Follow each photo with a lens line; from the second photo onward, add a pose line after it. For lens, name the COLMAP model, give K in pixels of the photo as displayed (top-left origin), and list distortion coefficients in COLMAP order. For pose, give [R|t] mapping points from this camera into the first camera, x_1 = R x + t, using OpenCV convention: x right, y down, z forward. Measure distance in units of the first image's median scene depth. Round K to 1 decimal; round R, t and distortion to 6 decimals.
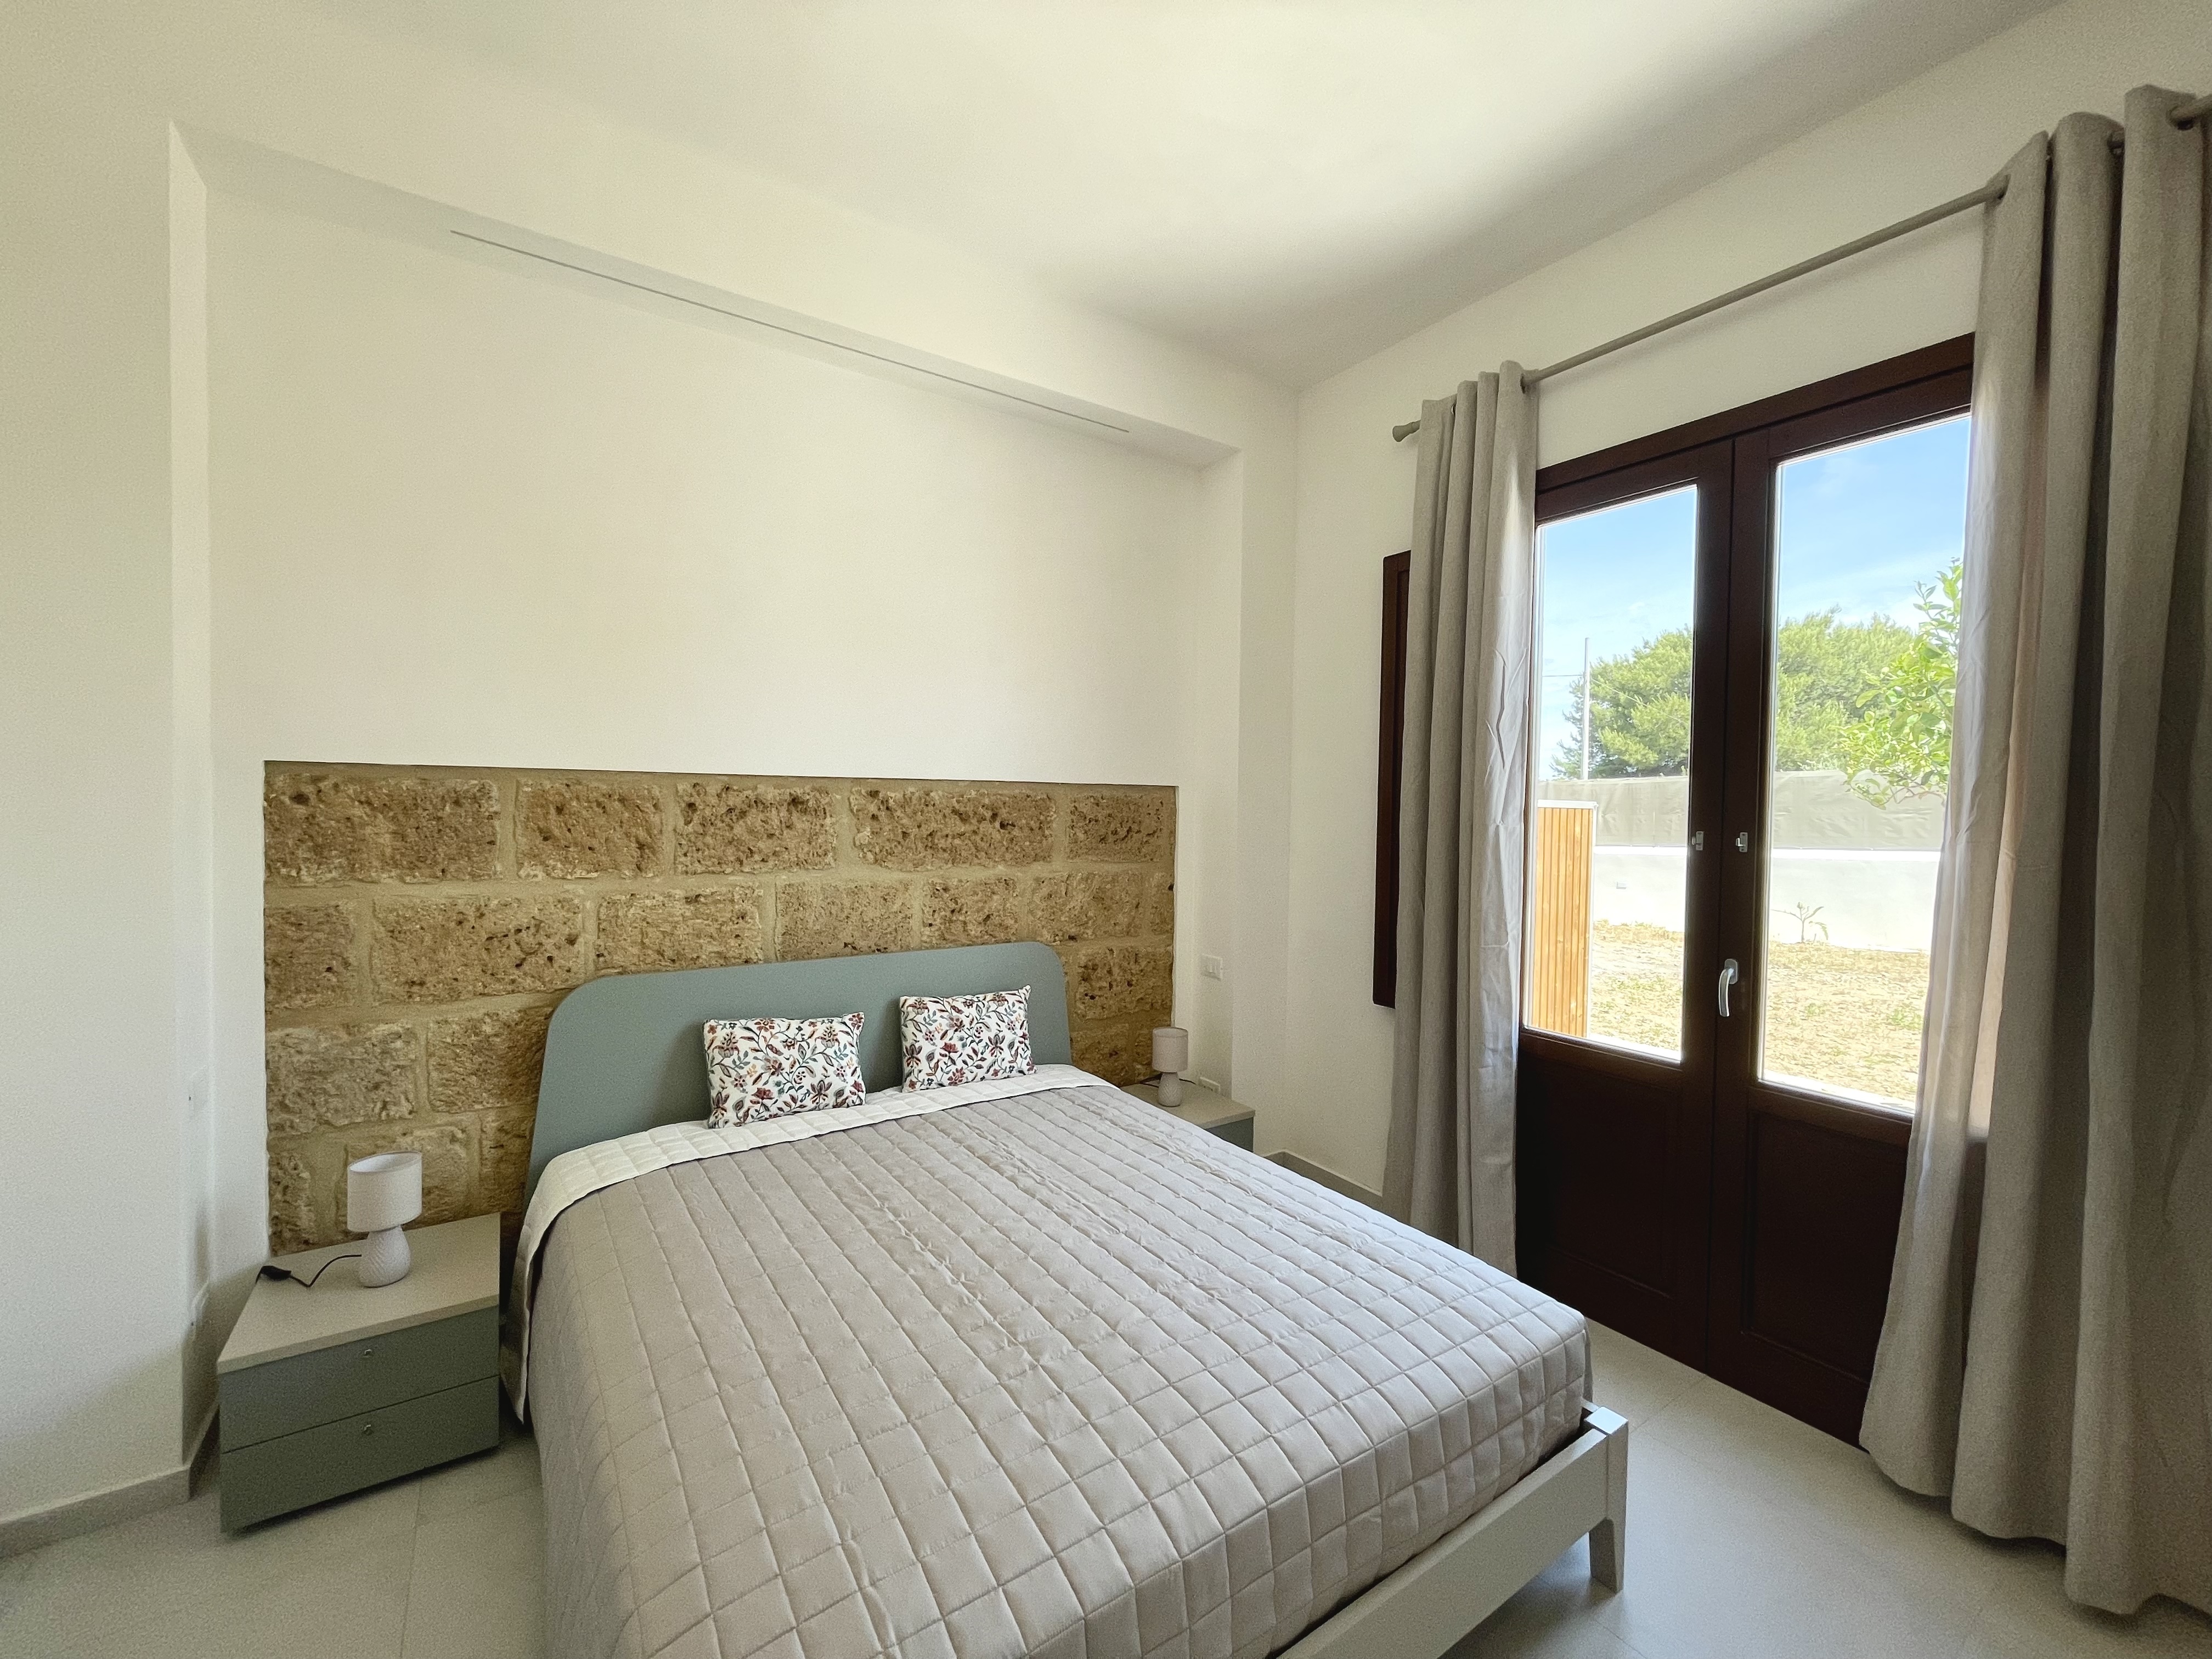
lens RADIAL K [[861.1, 0, 1119.6], [0, 861.1, 830.6], [0, 0, 1]] dist [-0.006050, -0.000710]
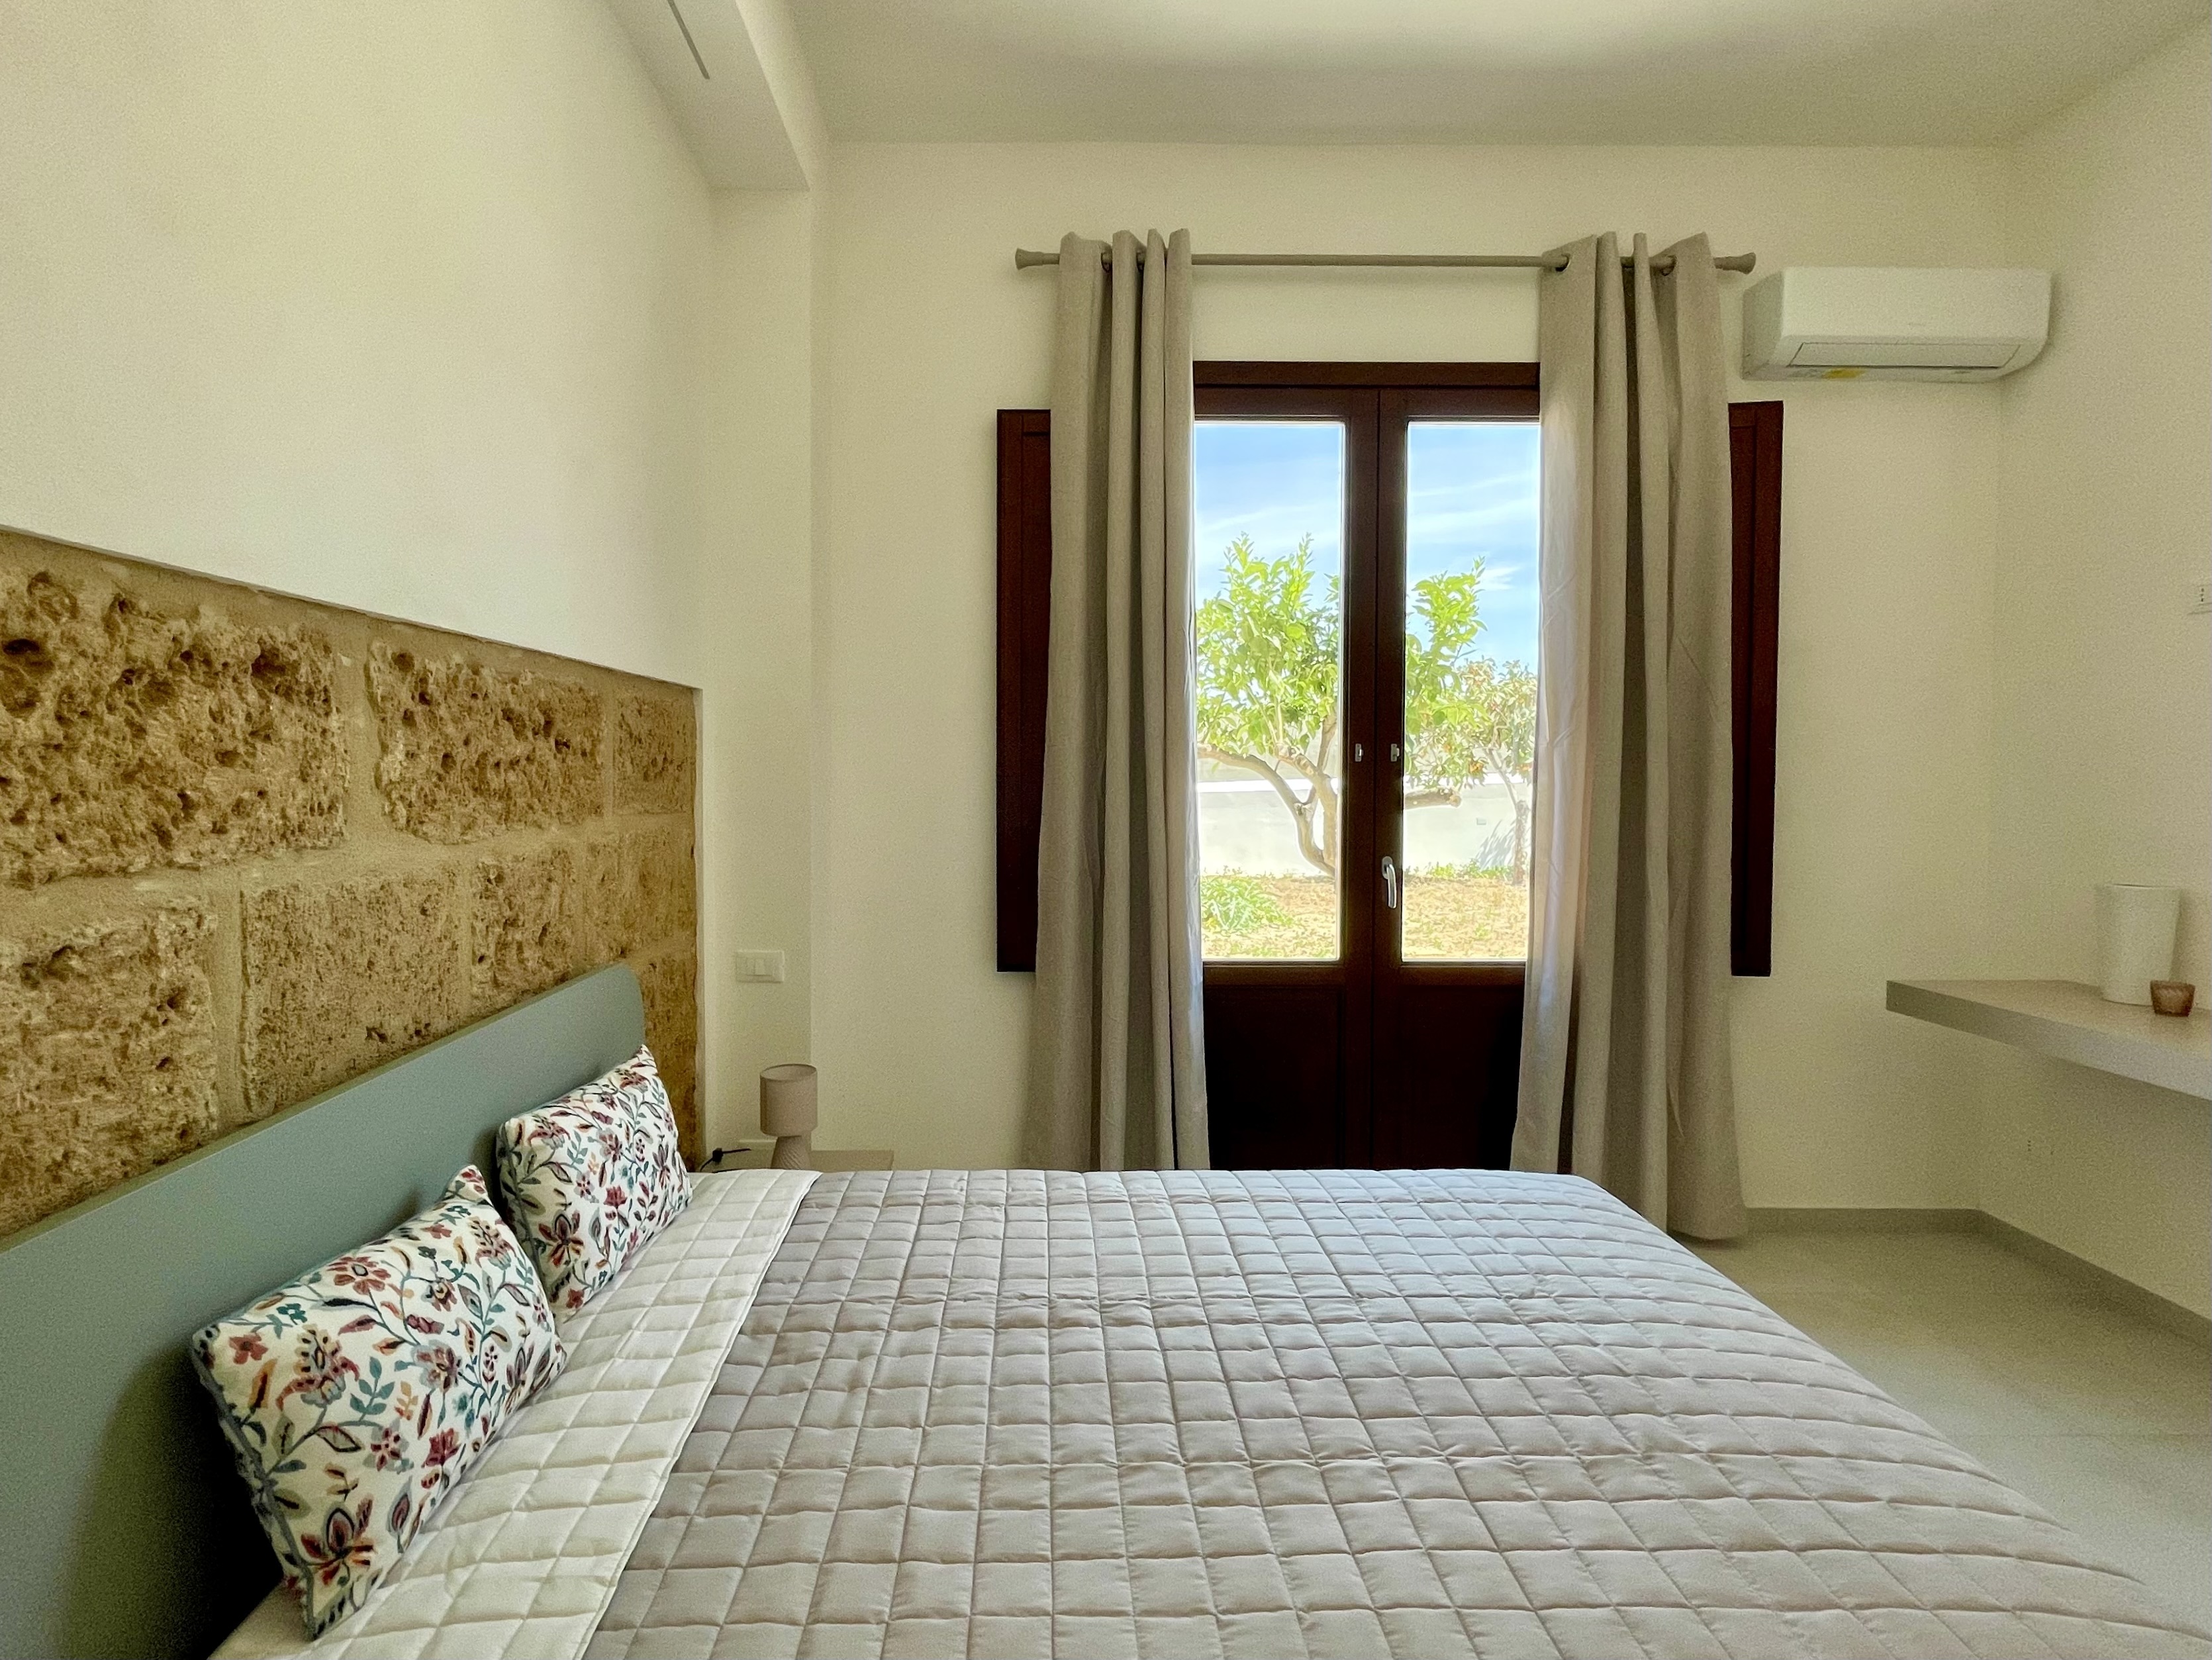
lens RADIAL K [[1050.8, 0, 1046.0], [0, 1050.8, 807.4], [0, 0, 1]] dist [-0.002720, -0.001016]
pose [[0.574748, -0.042274, 0.817238, -0.533499], [0.027643, 0.999098, 0.032240, 0.020672], [-0.817864, 0.004061, 0.575398, 0.459682]]
